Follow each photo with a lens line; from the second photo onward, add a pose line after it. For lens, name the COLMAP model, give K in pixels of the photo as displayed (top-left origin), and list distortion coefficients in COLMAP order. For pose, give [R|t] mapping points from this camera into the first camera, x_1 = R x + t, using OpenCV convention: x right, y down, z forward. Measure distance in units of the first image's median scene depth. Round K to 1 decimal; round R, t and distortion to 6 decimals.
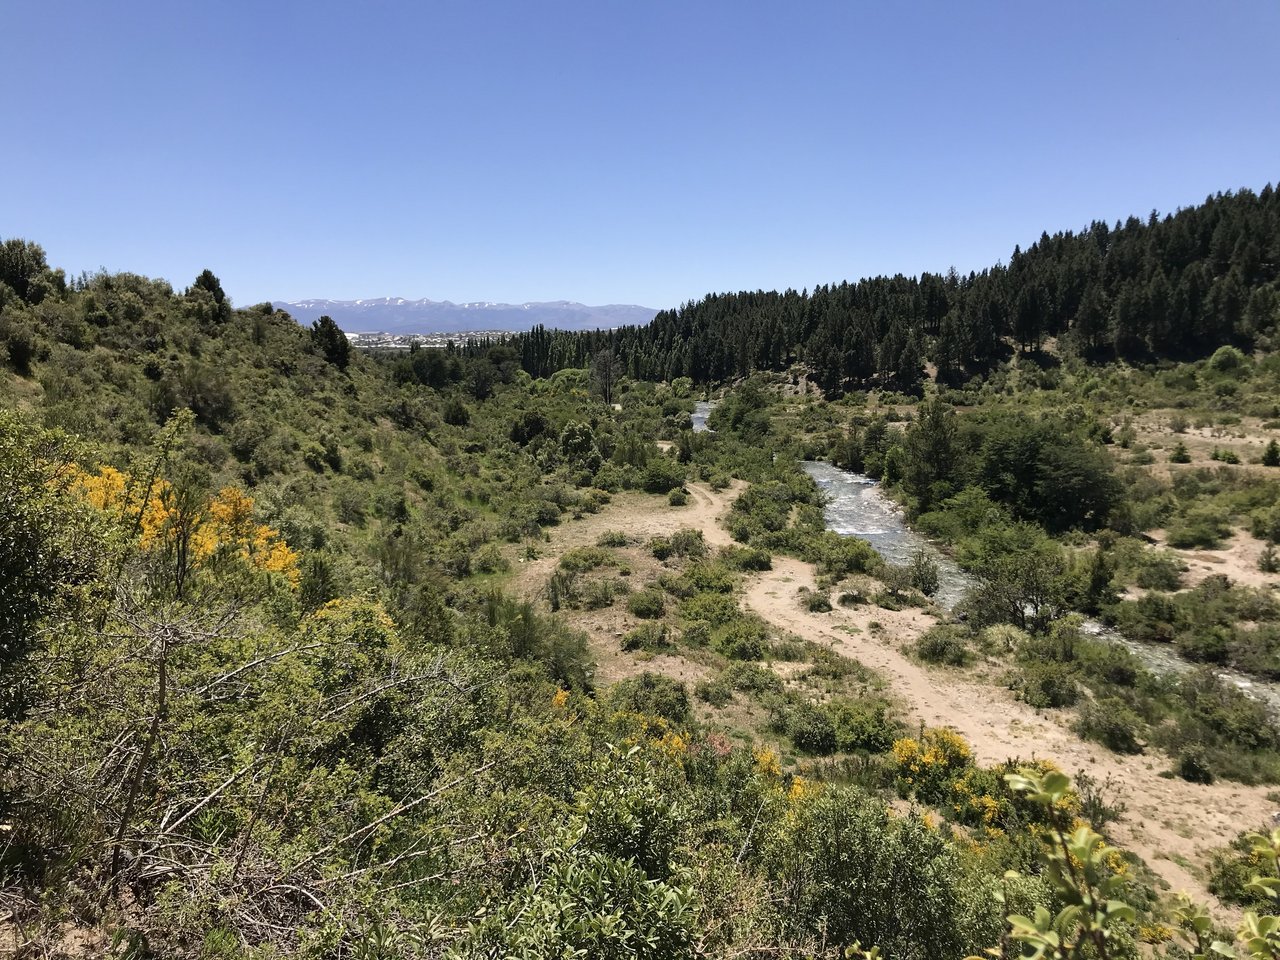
lens RADIAL K [[1059.3, 0, 631.6], [0, 1059.3, 477.6], [0, 0, 1]] dist [0.015474, -0.008638]
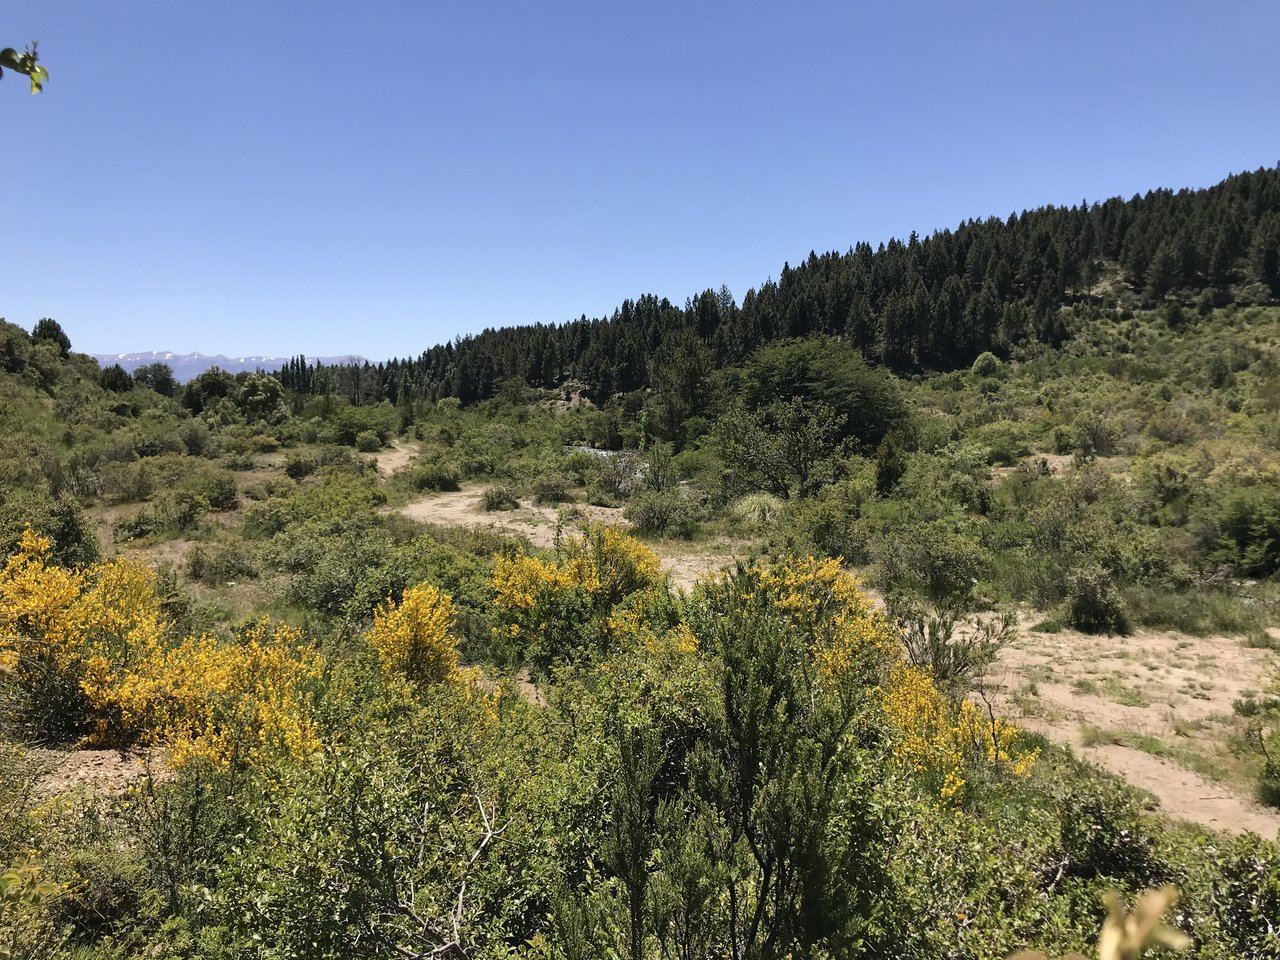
lens RADIAL K [[1059.3, 0, 634.0], [0, 1059.3, 487.0], [0, 0, 1]] dist [0.015474, -0.008638]
pose [[0.980637, -0.017192, 0.195080, 0.029962], [0.025825, 0.998792, -0.041797, 0.032191], [-0.194126, 0.046025, 0.979896, 0.075841]]
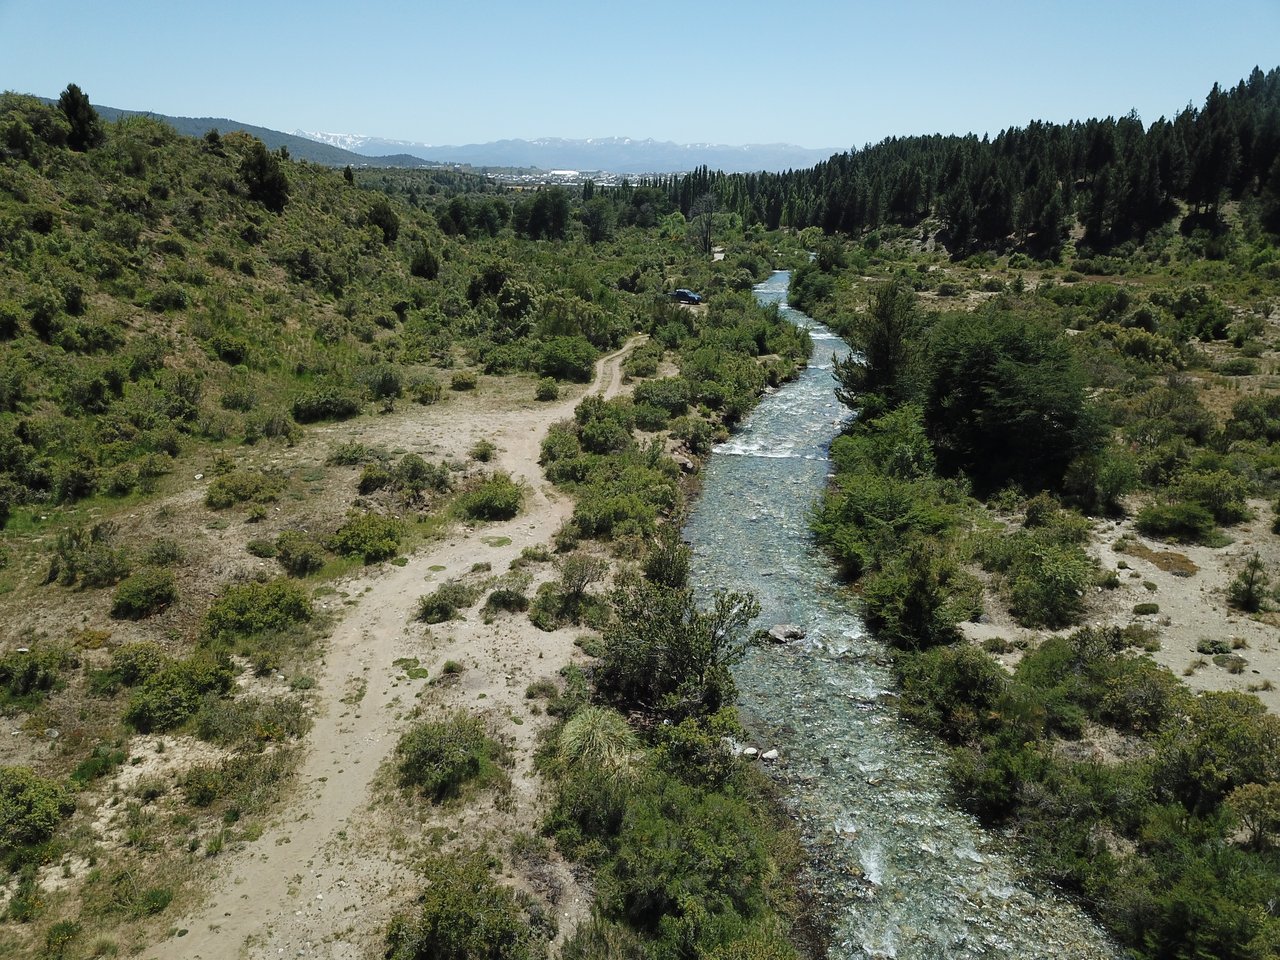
lens RADIAL K [[980.3, 0, 632.5], [0, 980.3, 488.3], [0, 0, 1]] dist [0.022780, -0.017182]
pose [[0.978644, 0.089627, -0.184995, 0.091583], [-0.056386, 0.982468, 0.177701, -0.015769], [0.197678, -0.163475, 0.966540, 0.101394]]
